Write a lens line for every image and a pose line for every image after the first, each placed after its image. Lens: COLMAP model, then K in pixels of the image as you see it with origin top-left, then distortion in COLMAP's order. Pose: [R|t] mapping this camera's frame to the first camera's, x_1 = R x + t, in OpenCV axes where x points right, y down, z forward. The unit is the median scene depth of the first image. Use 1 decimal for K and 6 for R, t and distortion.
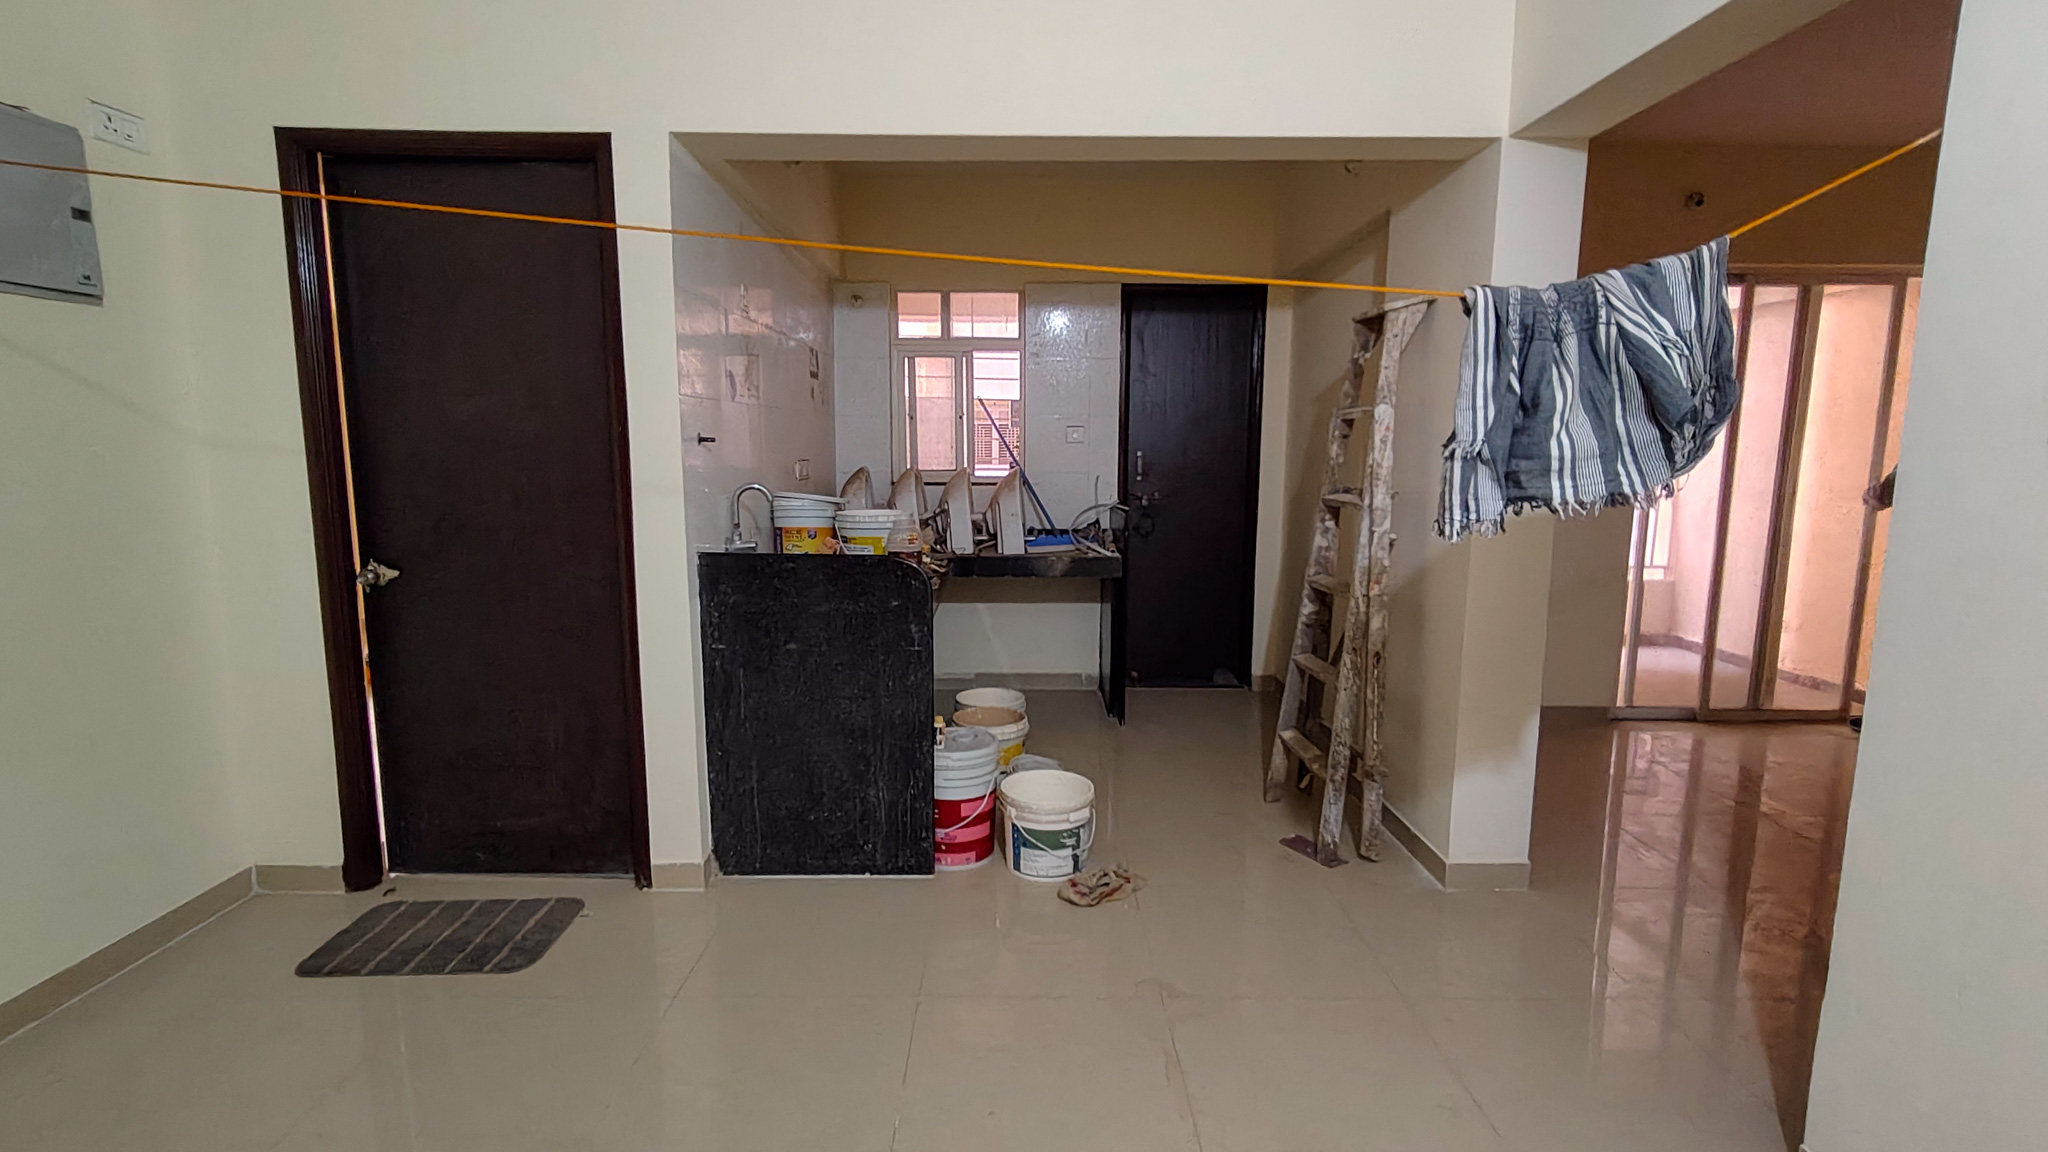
lens RADIAL K [[958.1, 0, 1009.3], [0, 958.1, 587.6], [0, 0, 1]] dist [0.011448, -0.002438]
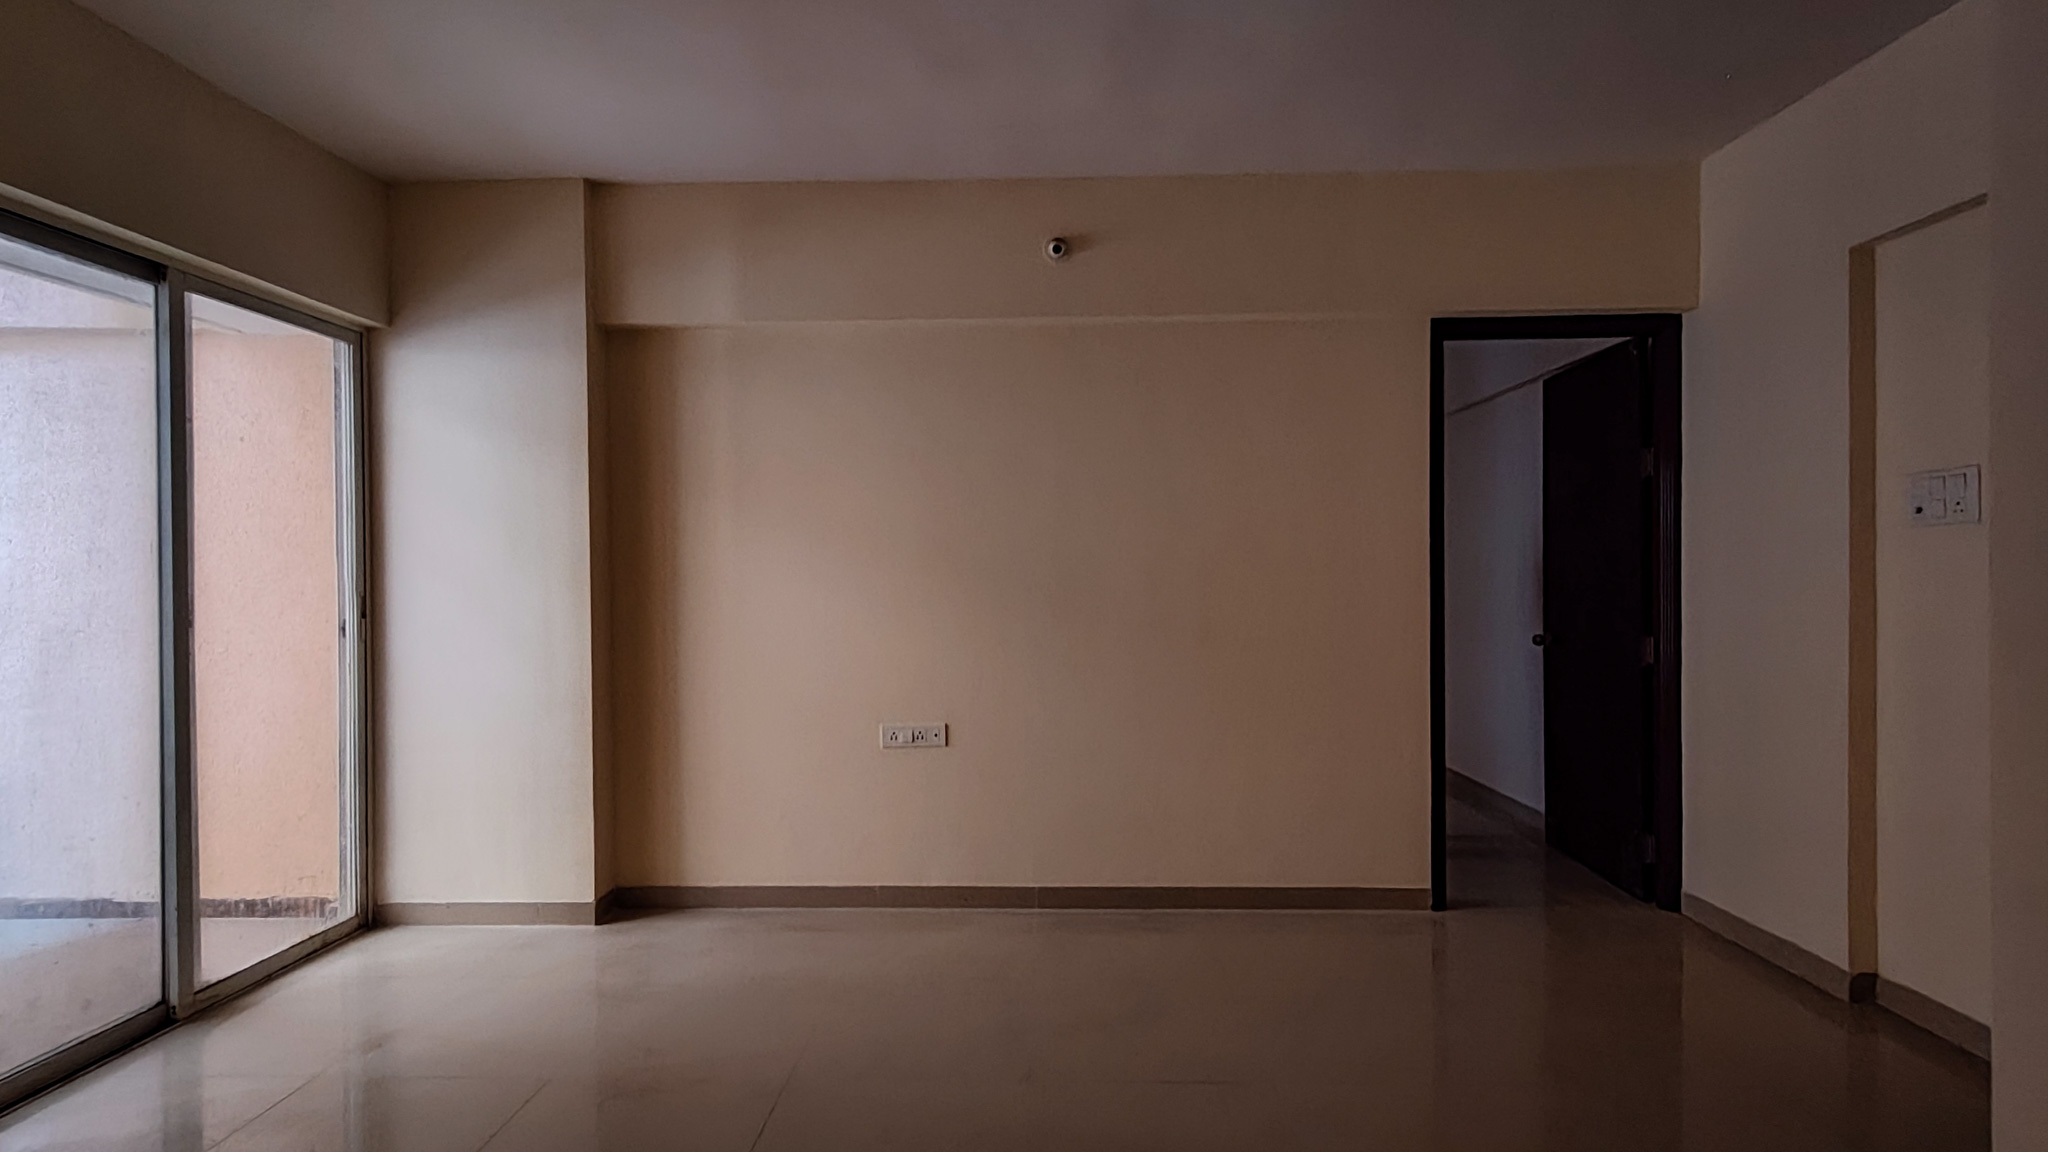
lens RADIAL K [[958.1, 0, 1017.1], [0, 958.1, 579.9], [0, 0, 1]] dist [0.011448, -0.002438]
pose [[0.020787, -0.006598, 0.999762, 0.196787], [0.157139, 0.987571, 0.003251, -0.041281], [-0.987358, 0.157034, 0.021566, 0.434515]]
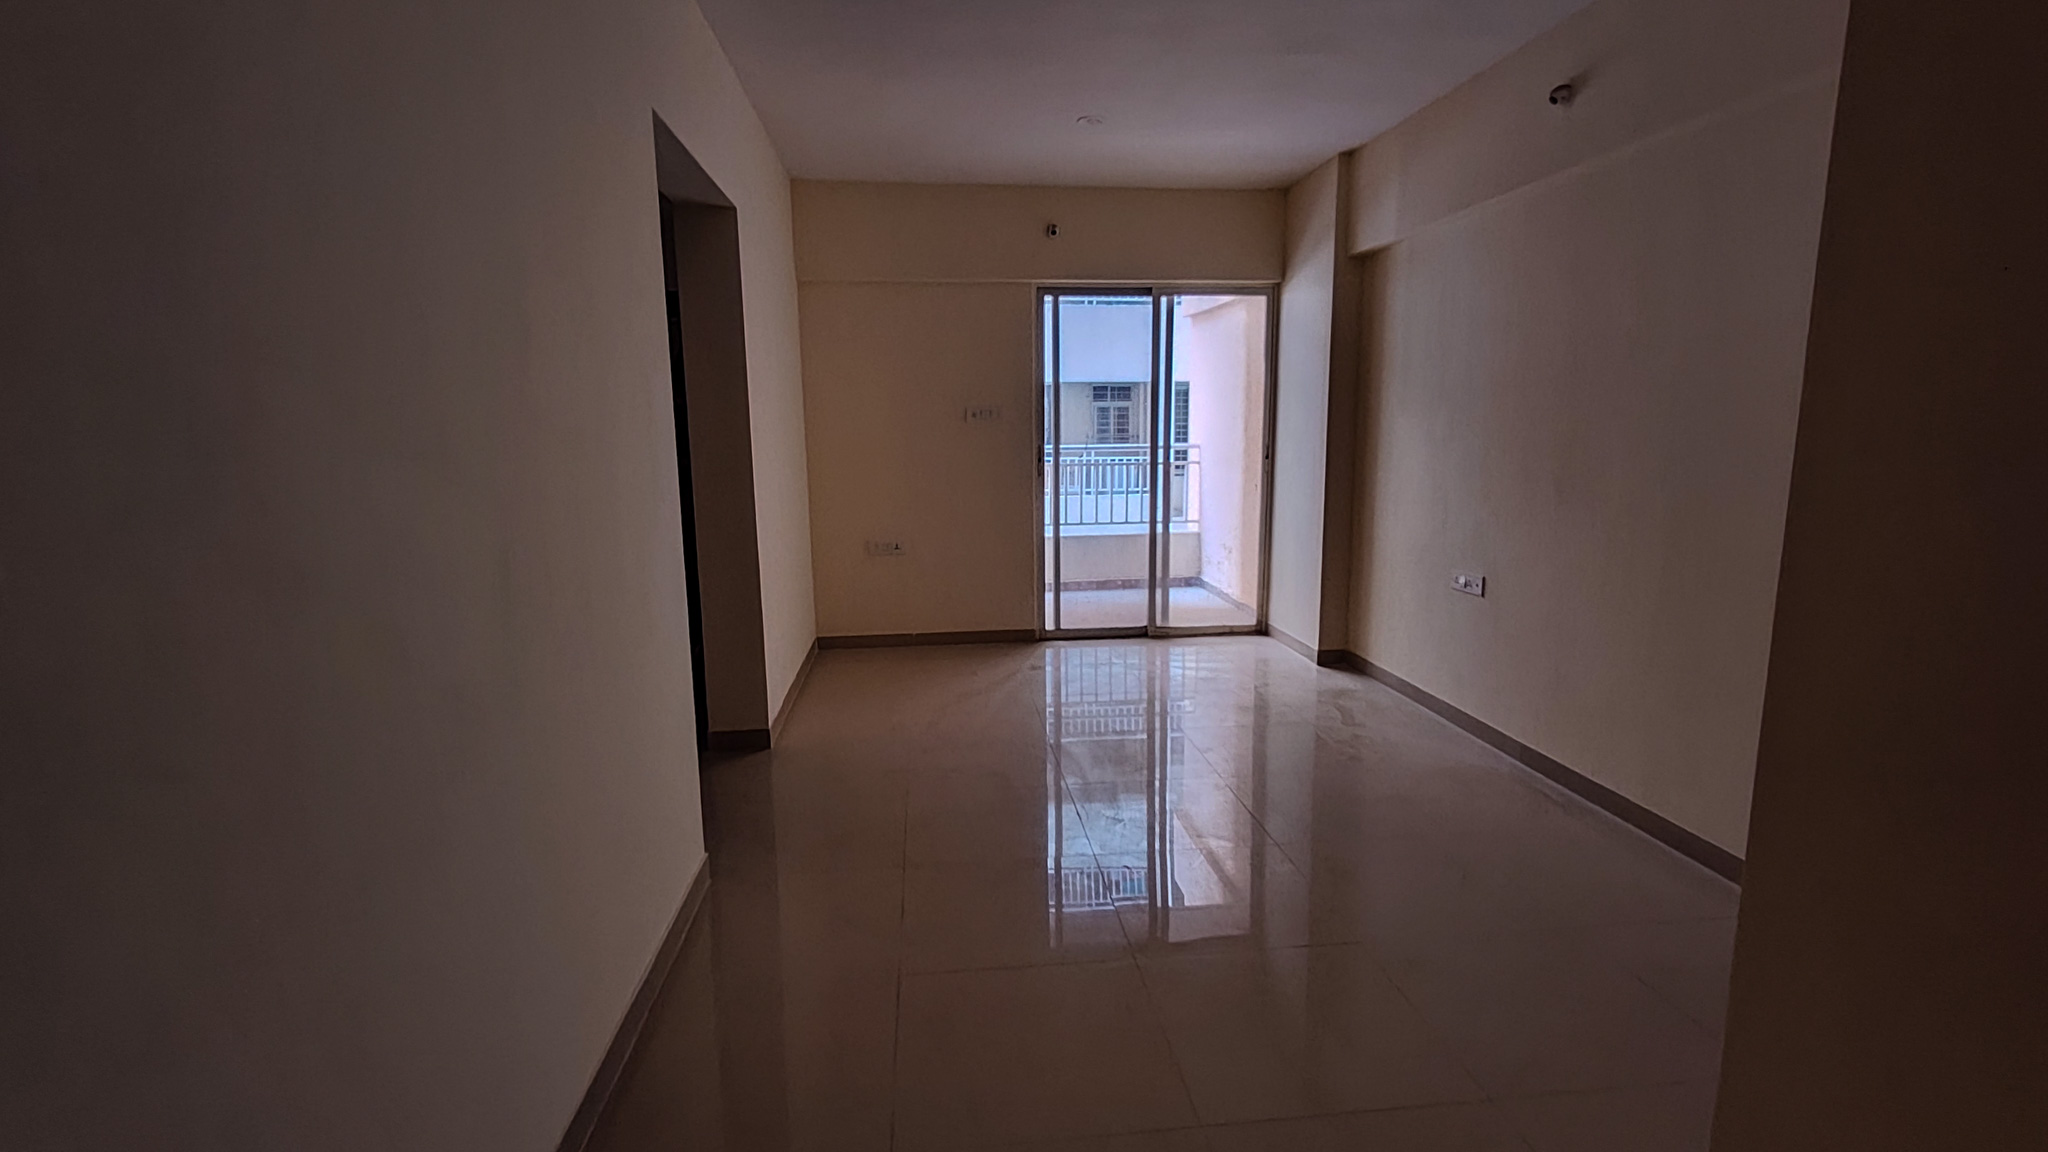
lens RADIAL K [[958.1, 0, 1014.3], [0, 958.1, 589.4], [0, 0, 1]] dist [0.011448, -0.002438]
pose [[0.994651, -0.033157, 0.097822, 0.442027], [0.030938, 0.999230, 0.024115, 0.037693], [-0.098546, -0.020960, 0.994912, -0.237679]]
